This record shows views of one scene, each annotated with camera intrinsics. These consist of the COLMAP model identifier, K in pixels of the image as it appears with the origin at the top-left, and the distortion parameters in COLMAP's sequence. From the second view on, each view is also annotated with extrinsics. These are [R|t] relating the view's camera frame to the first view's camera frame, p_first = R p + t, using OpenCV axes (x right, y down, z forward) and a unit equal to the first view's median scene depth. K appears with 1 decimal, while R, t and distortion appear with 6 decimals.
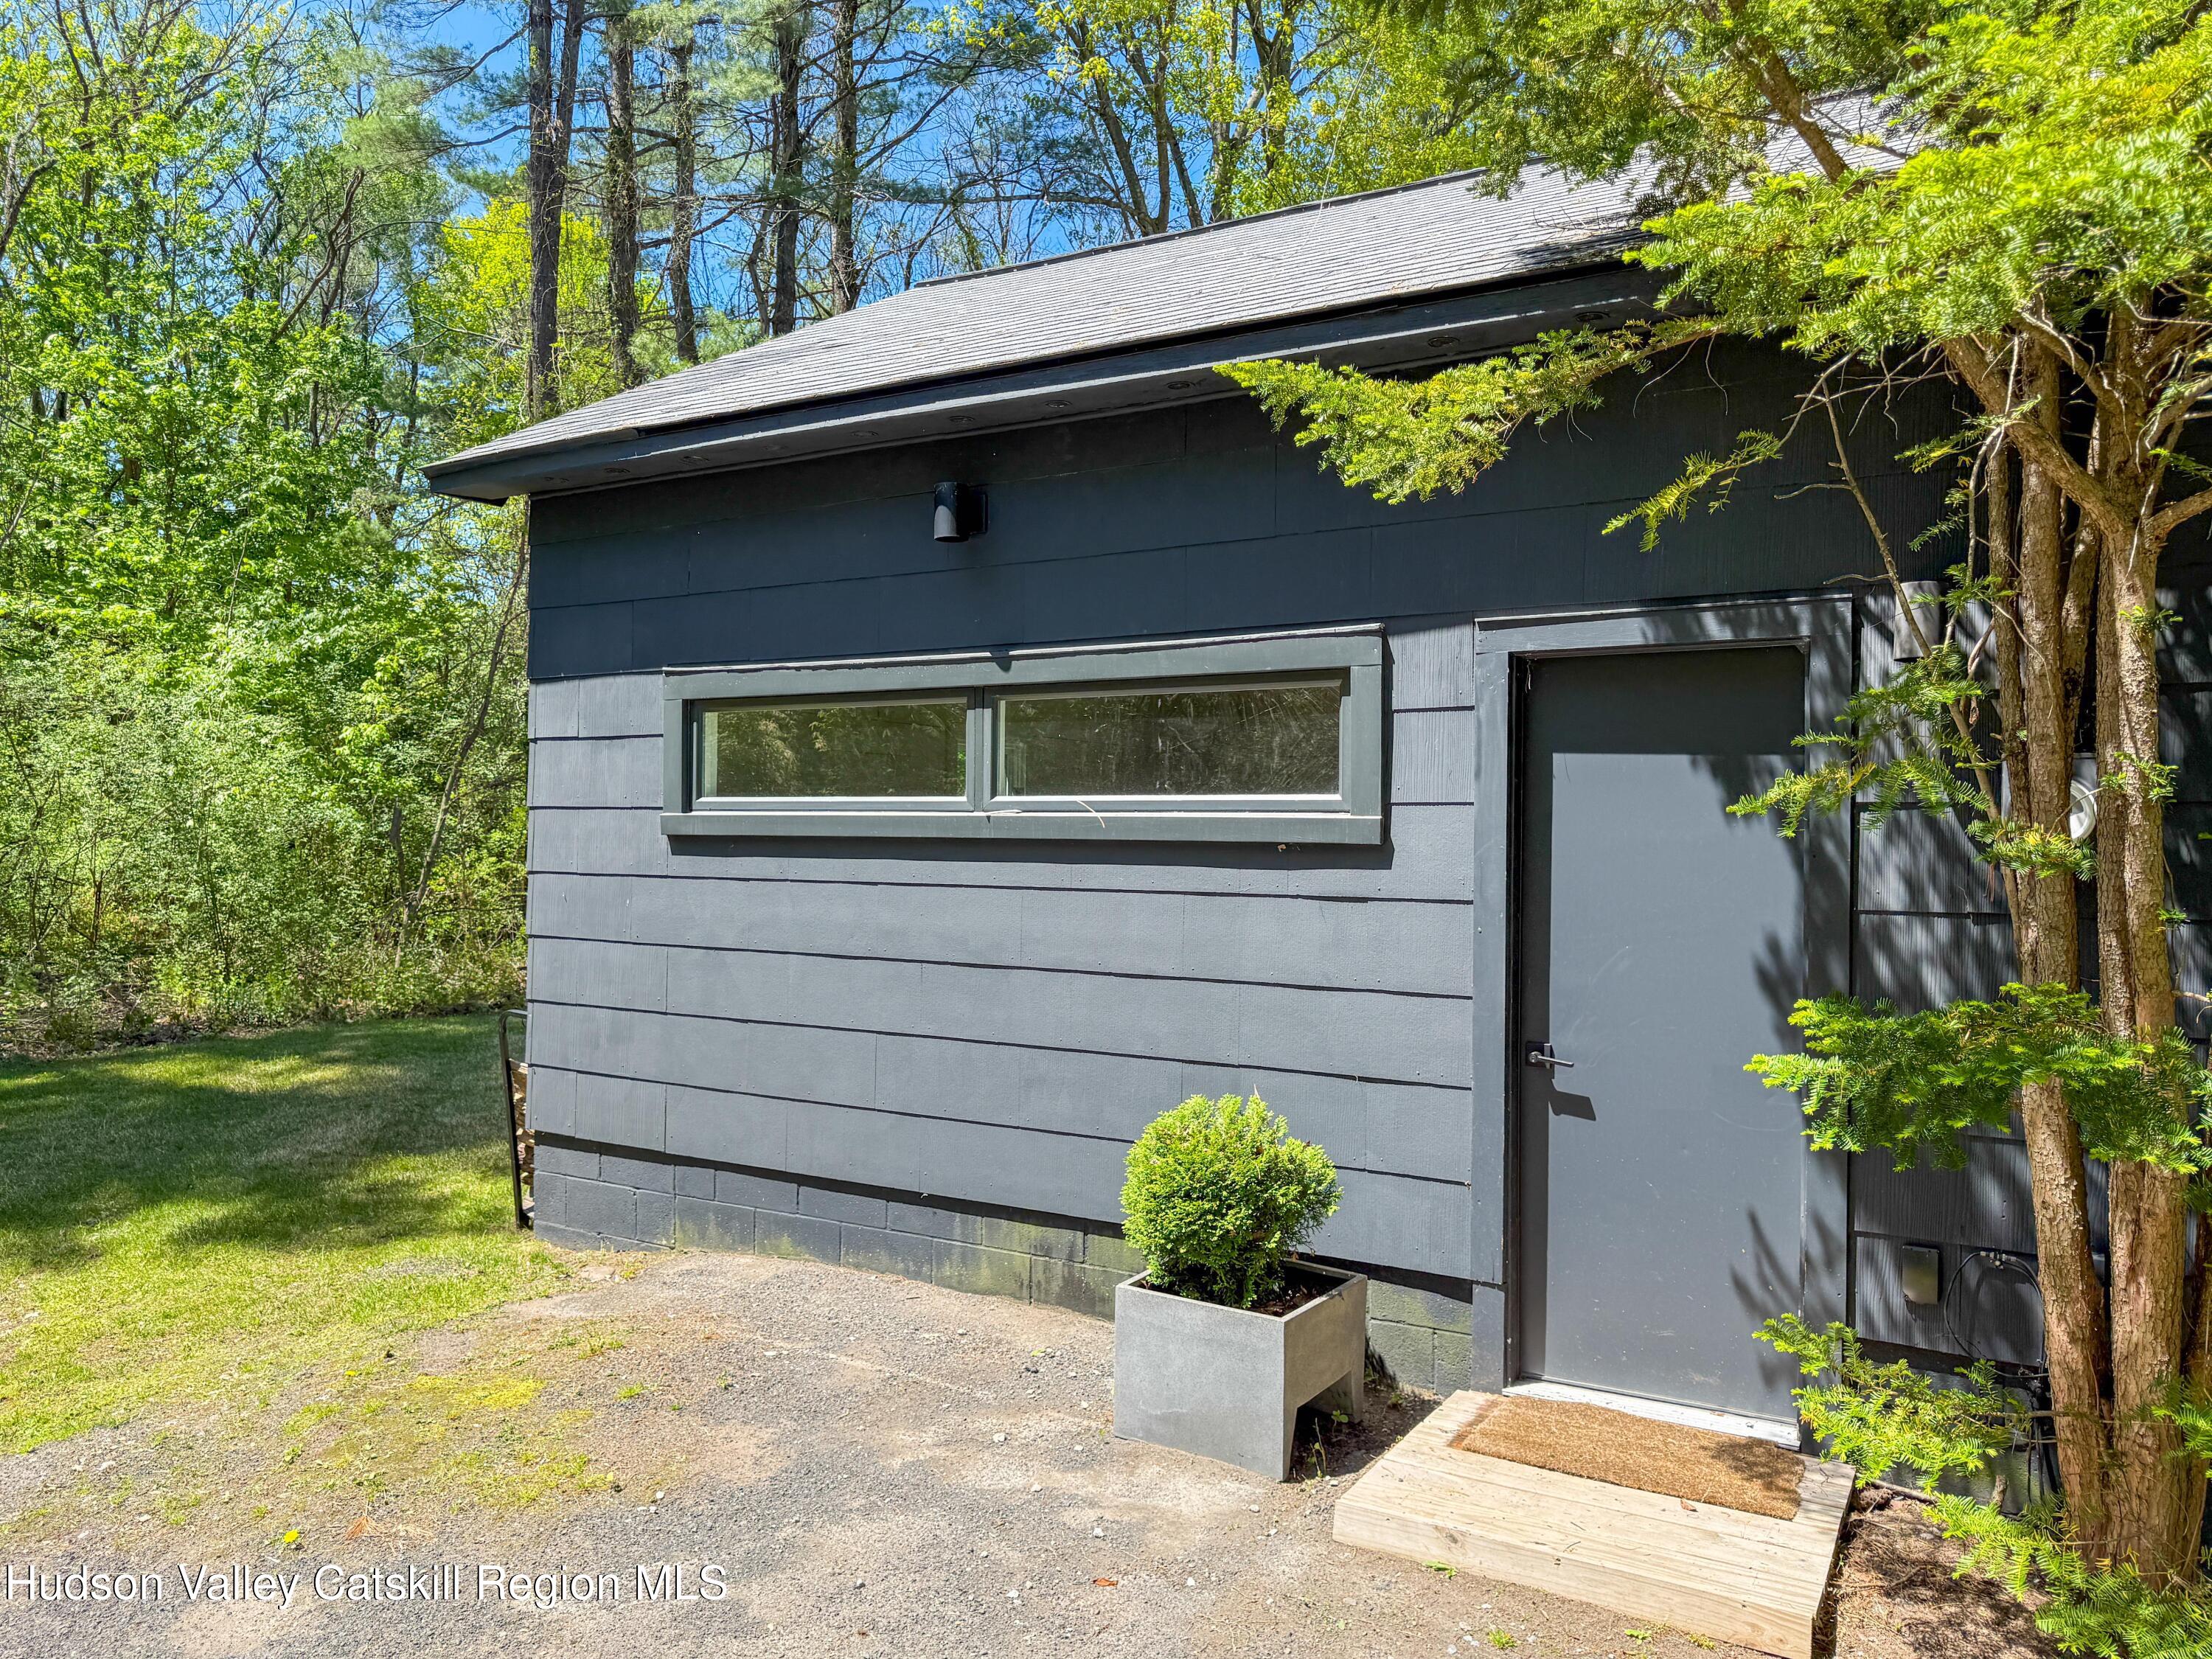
lens RADIAL K [[1642.1, 0, 1106.0], [0, 1642.1, 829.5], [0, 0, 1]] dist [0.044160, -0.034227]
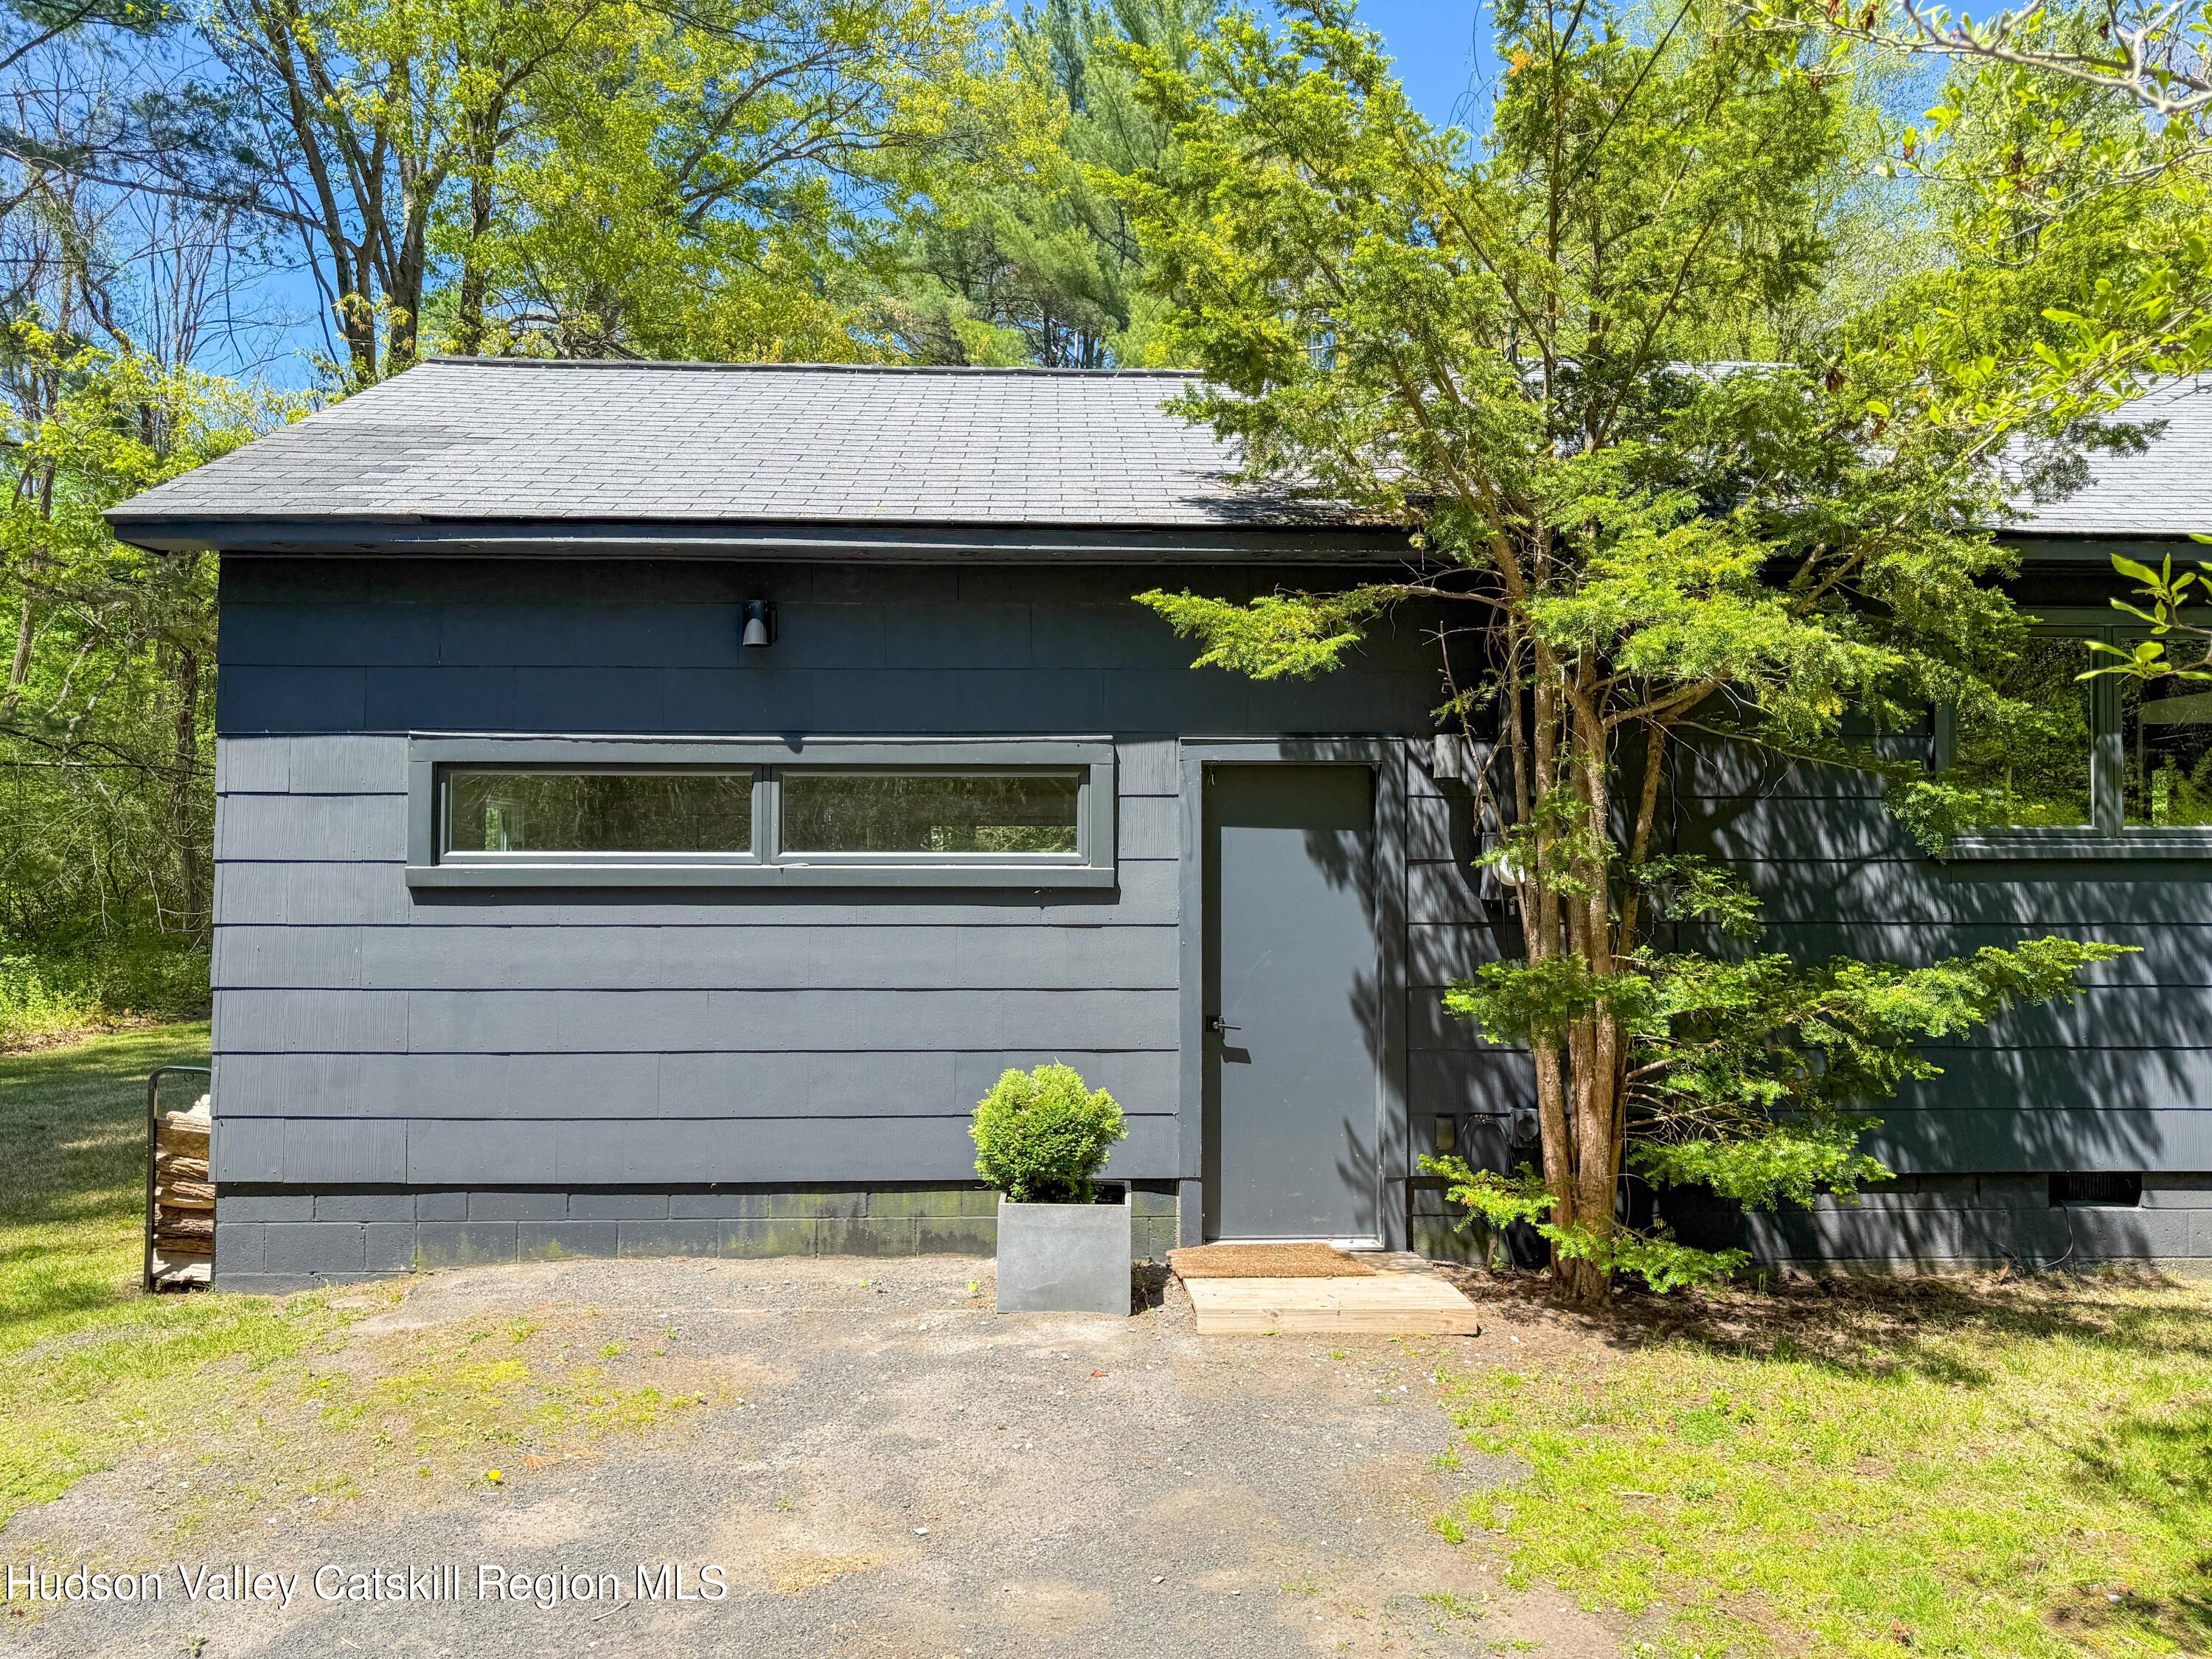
lens RADIAL K [[1654.9, 0, 1106.0], [0, 1654.9, 829.5], [0, 0, 1]] dist [0.003921, 0.003476]
pose [[0.813285, 0.015074, 0.581670, -0.676880], [0.006599, 0.999361, -0.035124, 0.009043], [-0.581828, 0.032404, 0.812666, -0.182837]]
